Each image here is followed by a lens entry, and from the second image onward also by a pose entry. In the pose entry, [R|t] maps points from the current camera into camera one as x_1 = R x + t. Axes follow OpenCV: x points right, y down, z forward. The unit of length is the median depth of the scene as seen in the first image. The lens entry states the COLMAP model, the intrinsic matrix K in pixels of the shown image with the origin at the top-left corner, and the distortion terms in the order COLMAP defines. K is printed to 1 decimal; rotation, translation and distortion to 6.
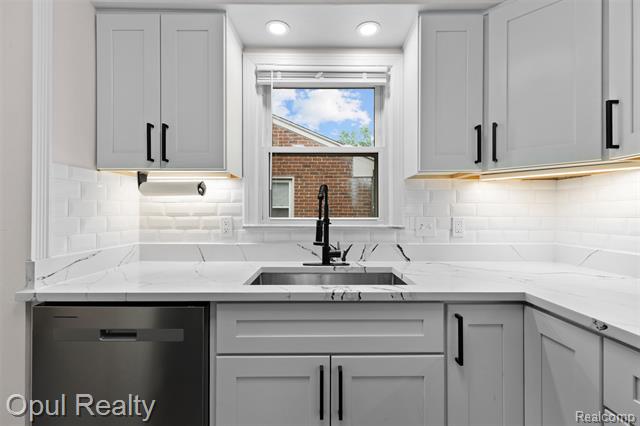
lens RADIAL K [[288.6, 0, 320.0], [0, 288.6, 213.0], [0, 0, 1]] dist [0.002392, 0.000484]
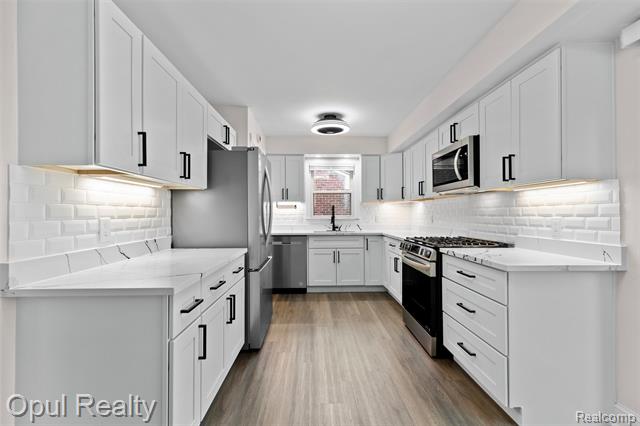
lens RADIAL K [[288.6, 0, 320.0], [0, 288.6, 213.0], [0, 0, 1]] dist [0.002392, 0.000484]
pose [[0.999869, -0.004672, 0.015527, -0.174480], [0.004692, 0.999988, -0.001263, -0.008208], [-0.015521, 0.001335, 0.999879, -2.107025]]
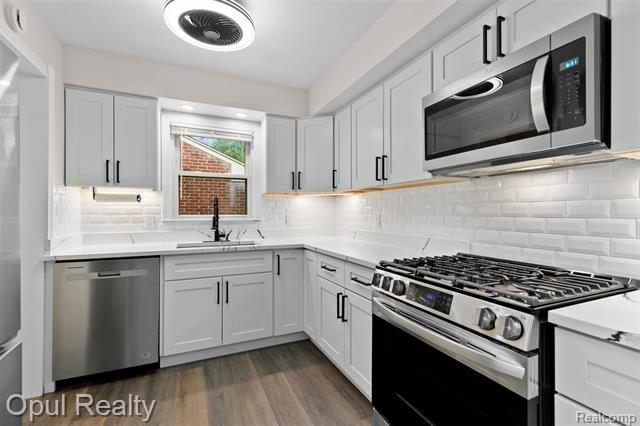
lens RADIAL K [[288.6, 0, 320.0], [0, 288.6, 213.0], [0, 0, 1]] dist [0.002392, 0.000484]
pose [[0.915535, -0.001415, 0.402236, -0.113851], [-0.000022, 0.999994, 0.003568, -0.003930], [-0.402238, -0.003276, 0.915529, -0.900933]]
